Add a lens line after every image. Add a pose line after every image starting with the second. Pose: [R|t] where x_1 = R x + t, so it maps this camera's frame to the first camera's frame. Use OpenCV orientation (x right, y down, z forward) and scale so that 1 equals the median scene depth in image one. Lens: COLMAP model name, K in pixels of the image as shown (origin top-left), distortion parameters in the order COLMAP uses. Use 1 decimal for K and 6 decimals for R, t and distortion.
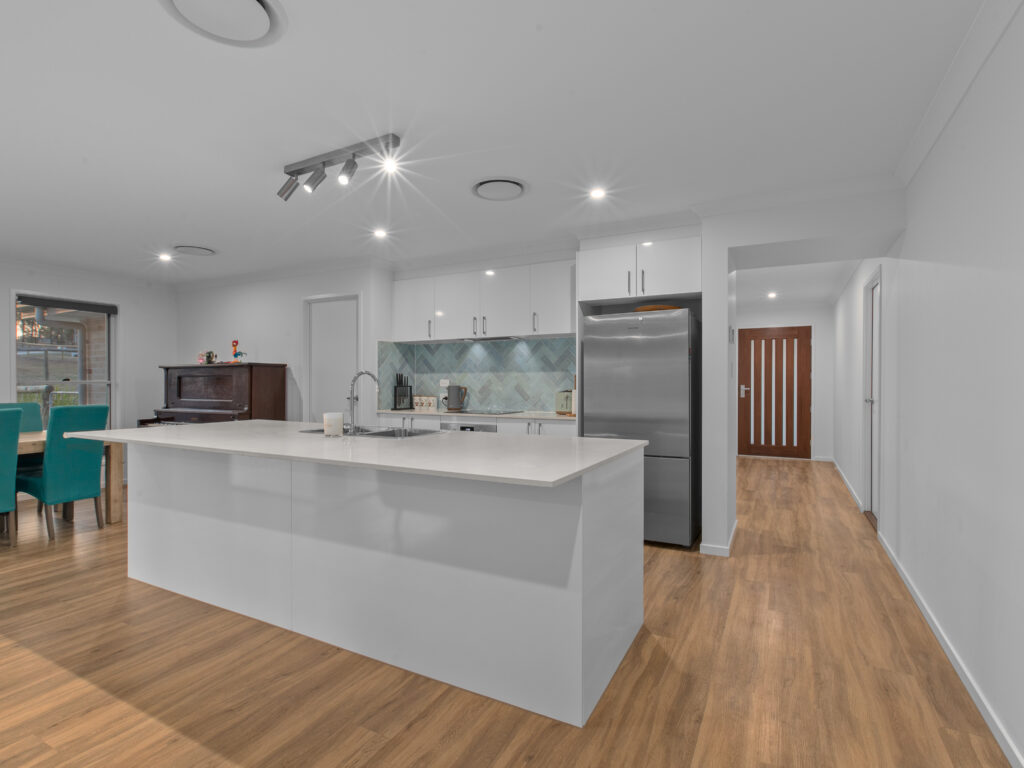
lens RADIAL K [[519.2, 0, 514.9], [0, 519.2, 387.5], [0, 0, 1]] dist [0.009763, -0.000641]
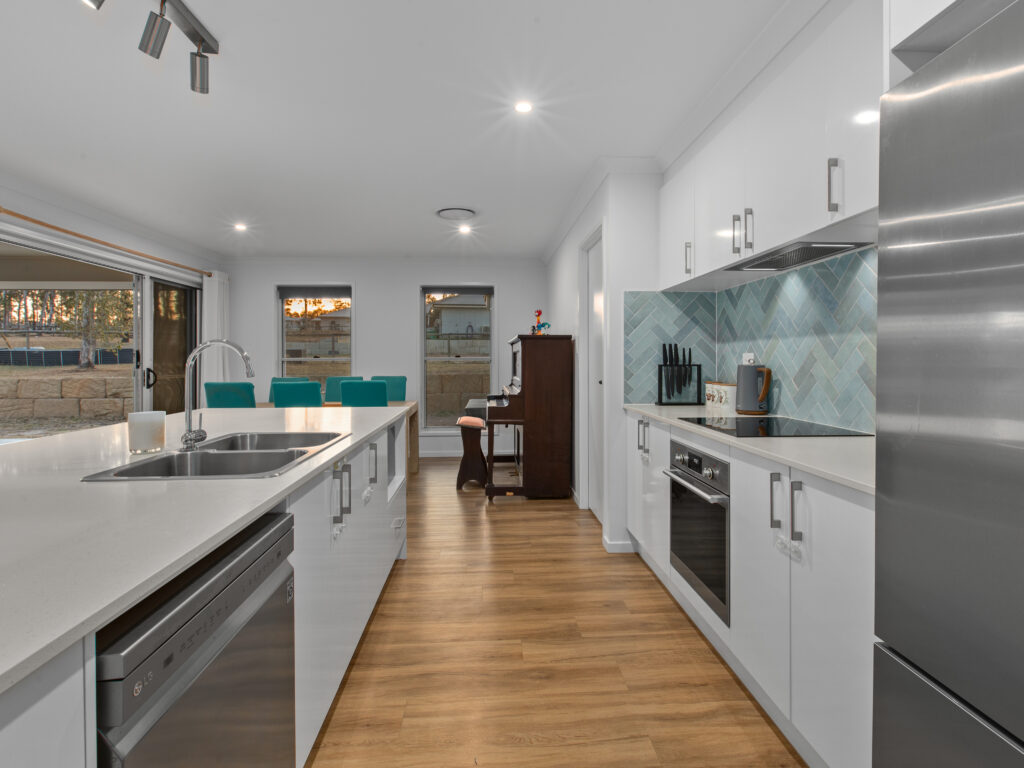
lens RADIAL K [[519.2, 0, 529.6], [0, 519.2, 358.3], [0, 0, 1]] dist [0.009763, -0.000641]
pose [[0.535603, -0.000071, -0.844470, 0.186379], [-0.008691, 0.999947, -0.005596, -0.005152], [0.844425, 0.010336, 0.535574, 0.533549]]
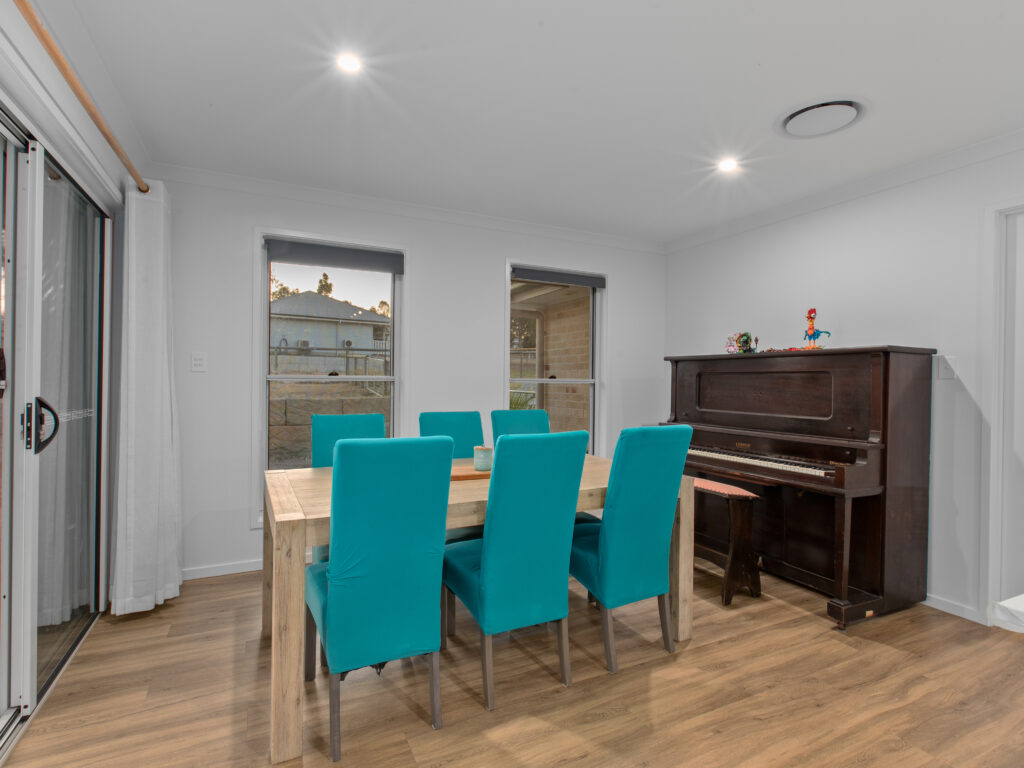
lens RADIAL K [[519.2, 0, 509.9], [0, 519.2, 381.0], [0, 0, 1]] dist [0.009763, -0.000641]
pose [[0.811083, 0.013212, -0.584782, -0.479622], [-0.022373, 0.999714, -0.008443, -0.001657], [0.584504, 0.019931, 0.811146, 0.366360]]
